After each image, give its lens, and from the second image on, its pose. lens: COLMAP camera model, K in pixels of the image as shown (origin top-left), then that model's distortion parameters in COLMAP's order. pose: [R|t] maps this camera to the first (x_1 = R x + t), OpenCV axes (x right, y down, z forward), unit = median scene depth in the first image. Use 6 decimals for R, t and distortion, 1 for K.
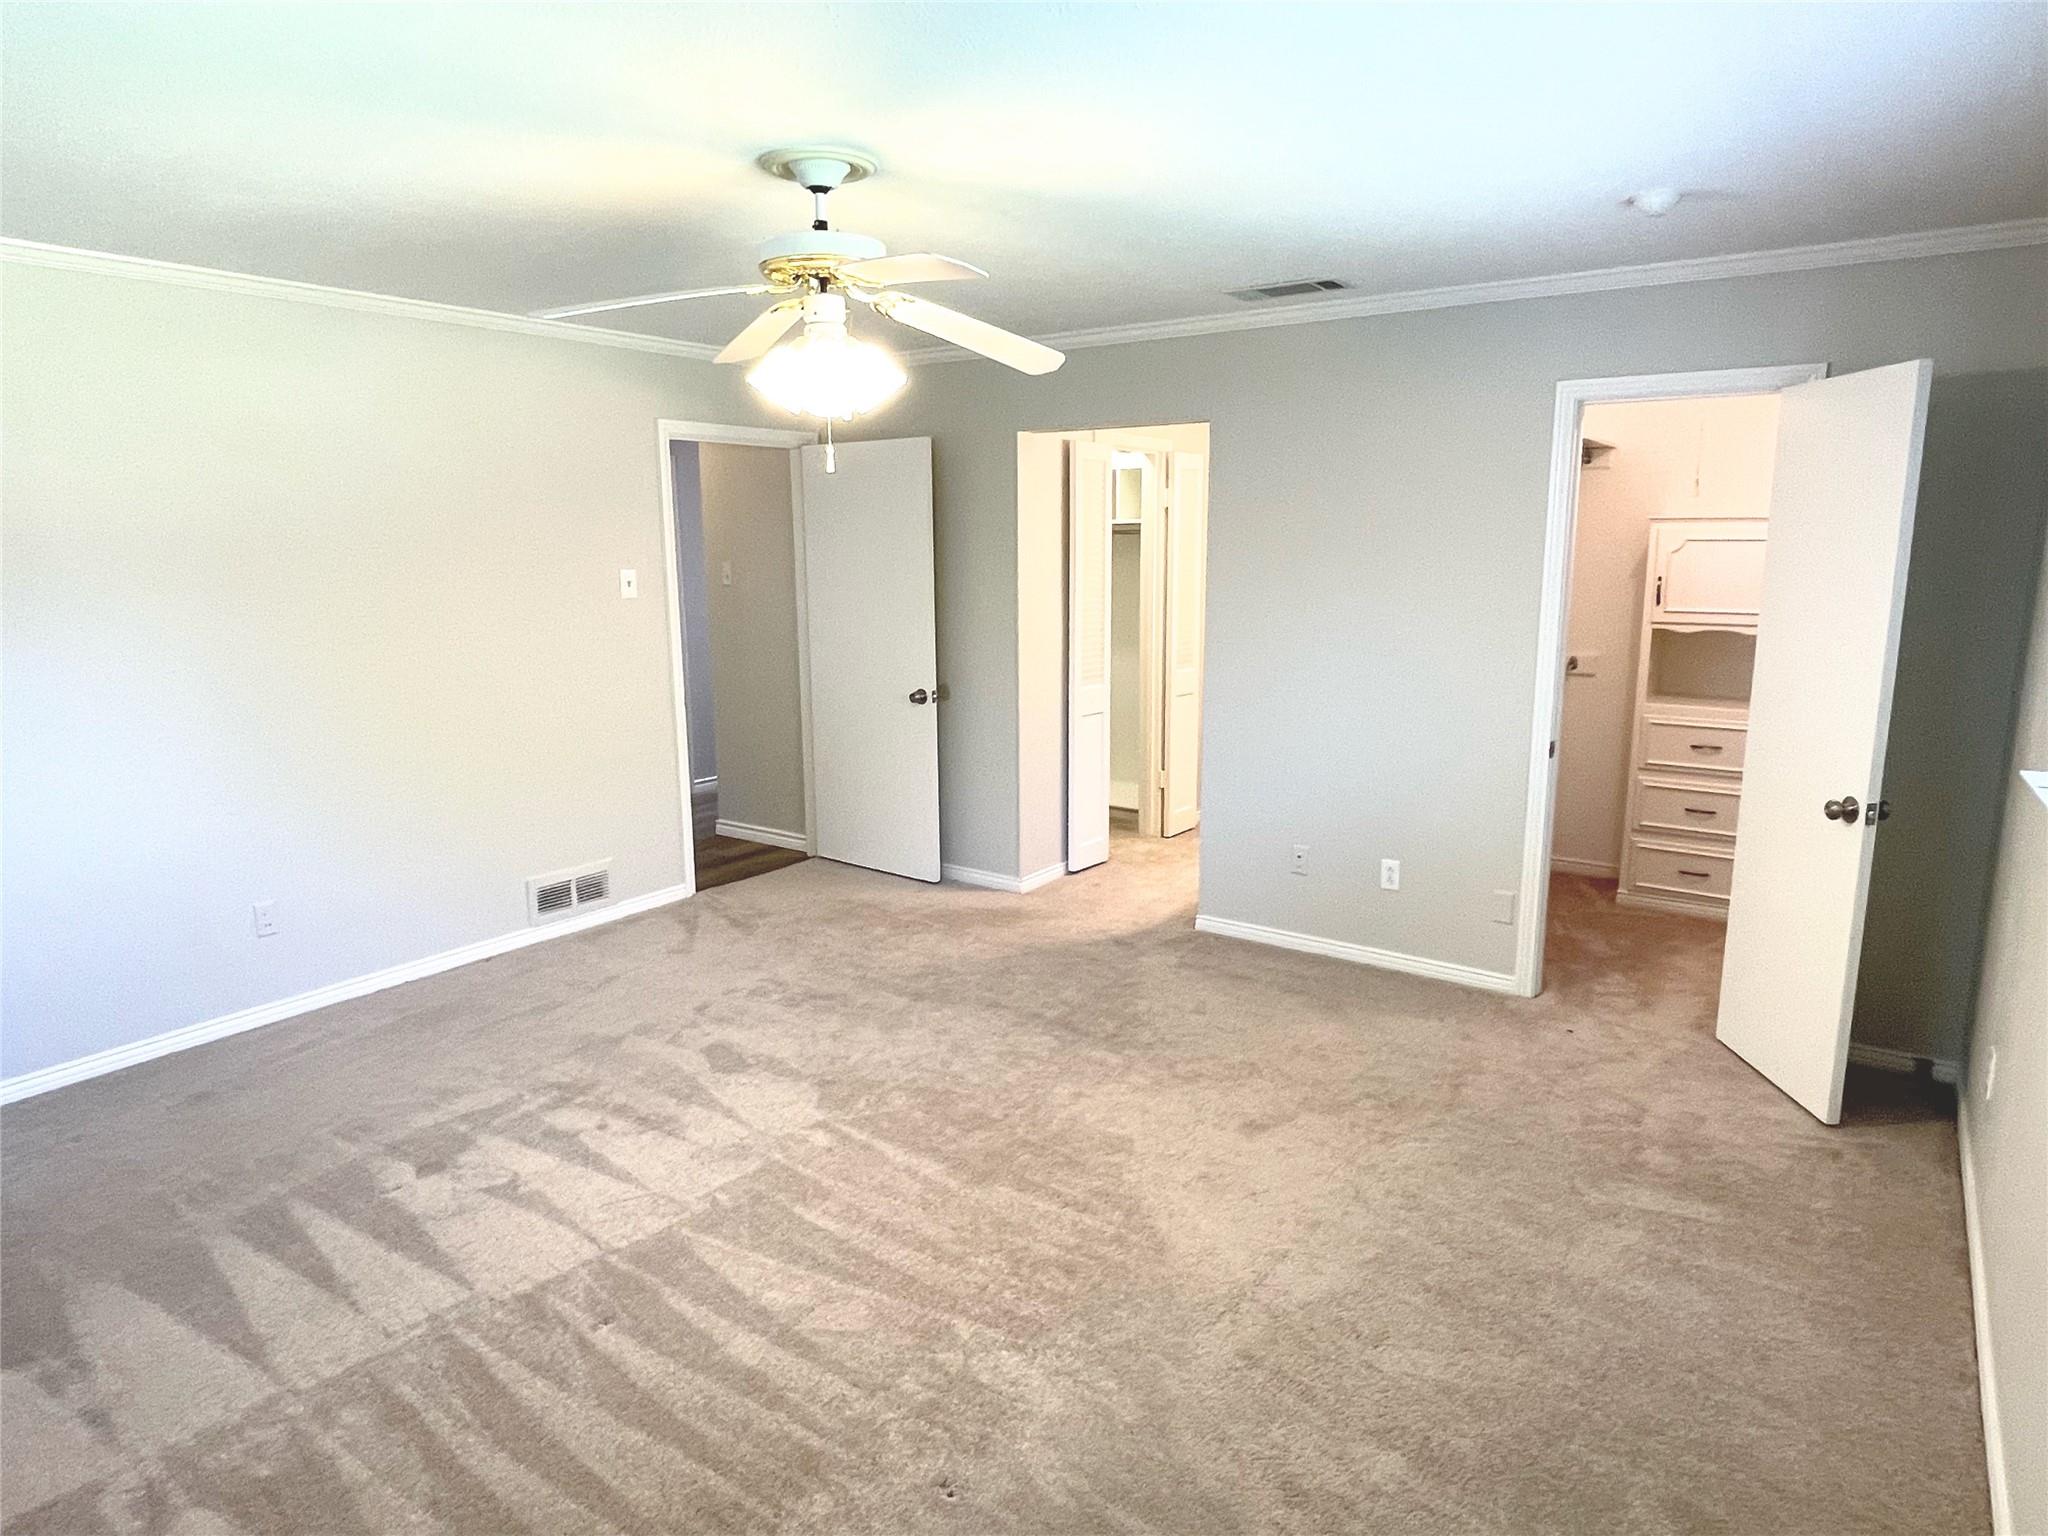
lens RADIAL K [[1224.4, 0, 1013.8], [0, 1224.4, 761.6], [0, 0, 1]] dist [-0.001831, -0.001445]
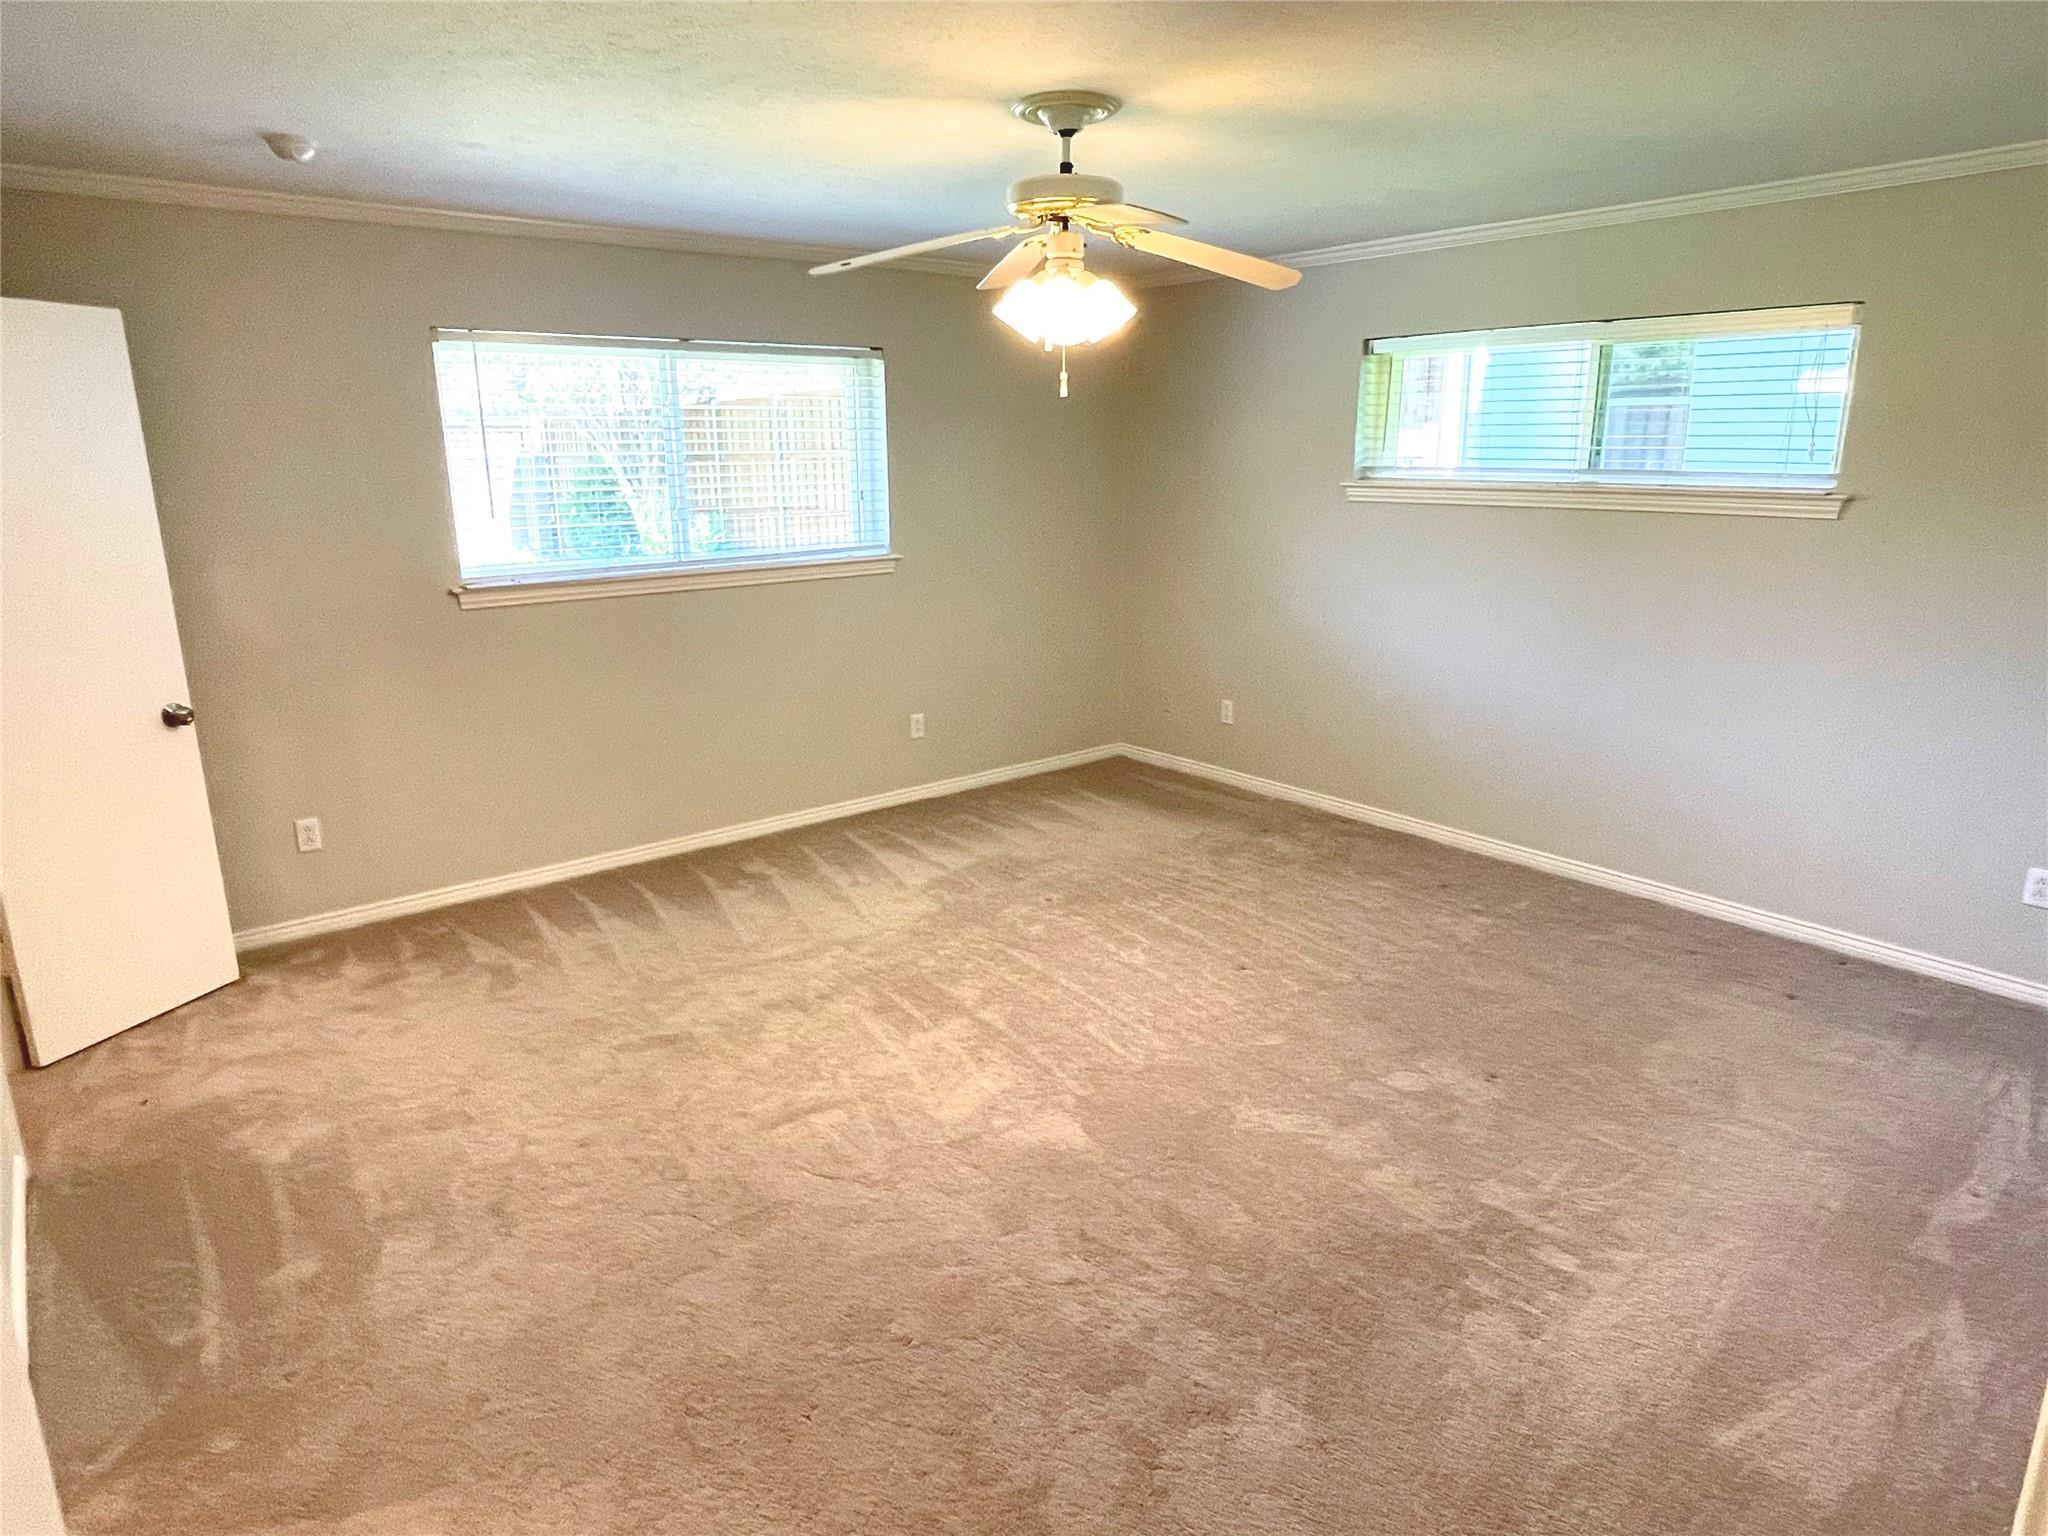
lens RADIAL K [[1224.4, 0, 1013.8], [0, 1224.4, 761.6], [0, 0, 1]] dist [-0.001831, -0.001445]
pose [[-0.965927, -0.049594, 0.254017, -0.274881], [0.062796, 0.907234, 0.415913, -0.272994], [-0.251080, 0.417693, -0.873208, 1.449427]]
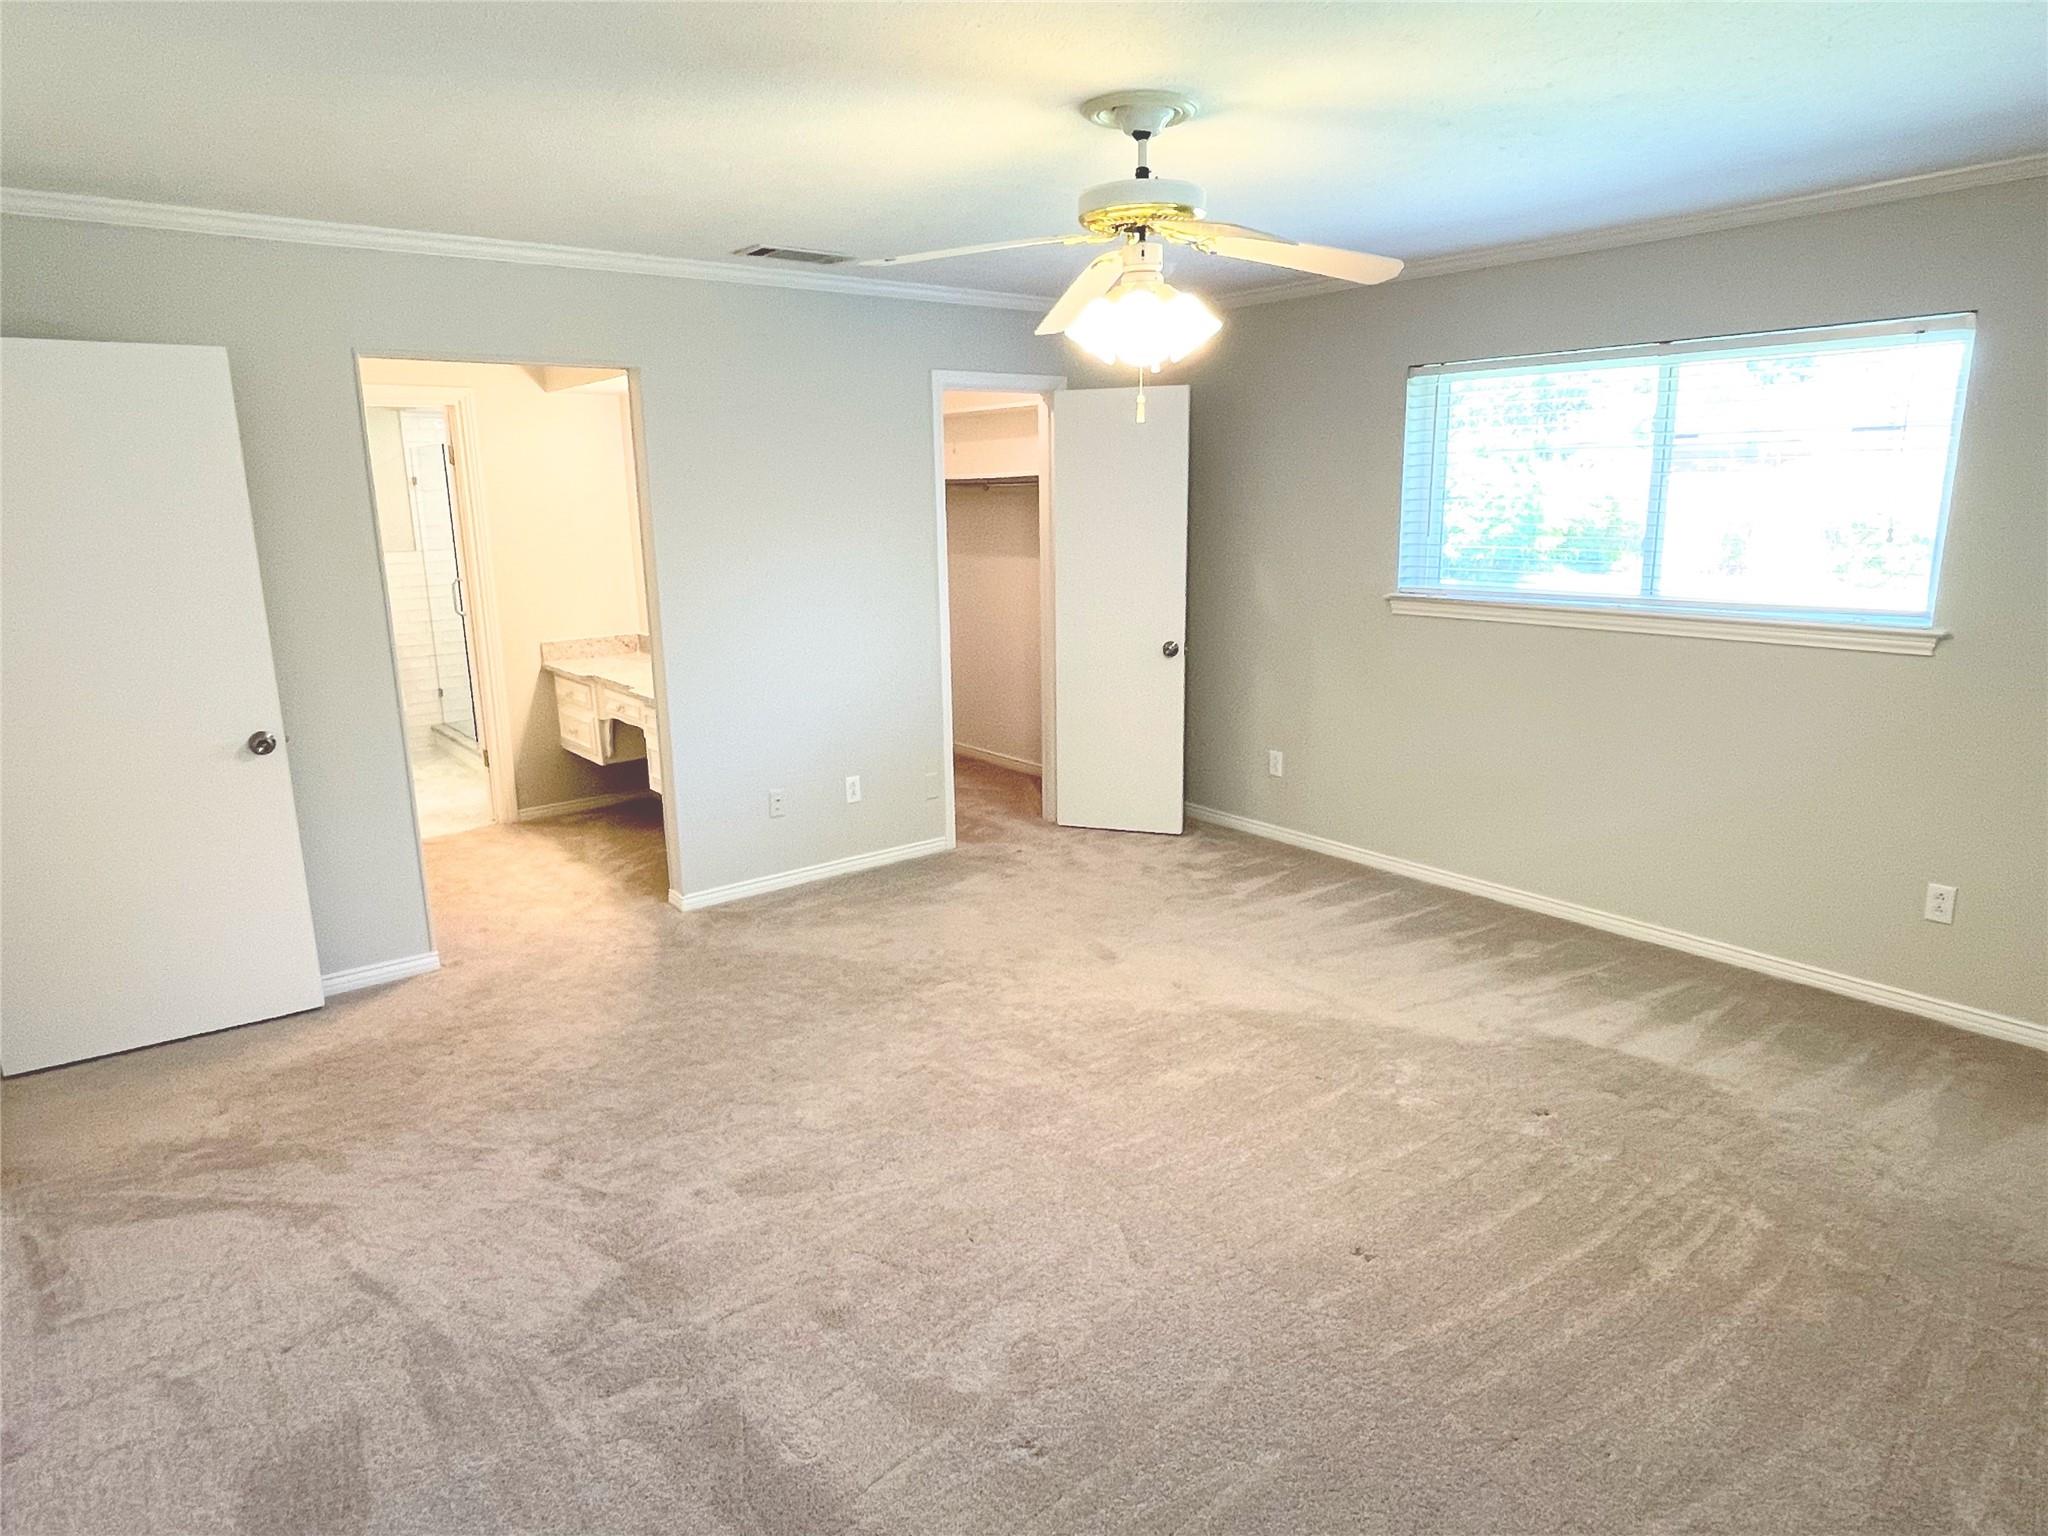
lens RADIAL K [[1224.4, 0, 1013.8], [0, 1224.4, 761.6], [0, 0, 1]] dist [-0.001831, -0.001445]
pose [[0.273524, -0.209064, 0.938870, -0.811102], [0.189446, 0.968683, 0.160511, -0.099430], [-0.943024, 0.133961, 0.304565, 0.570535]]
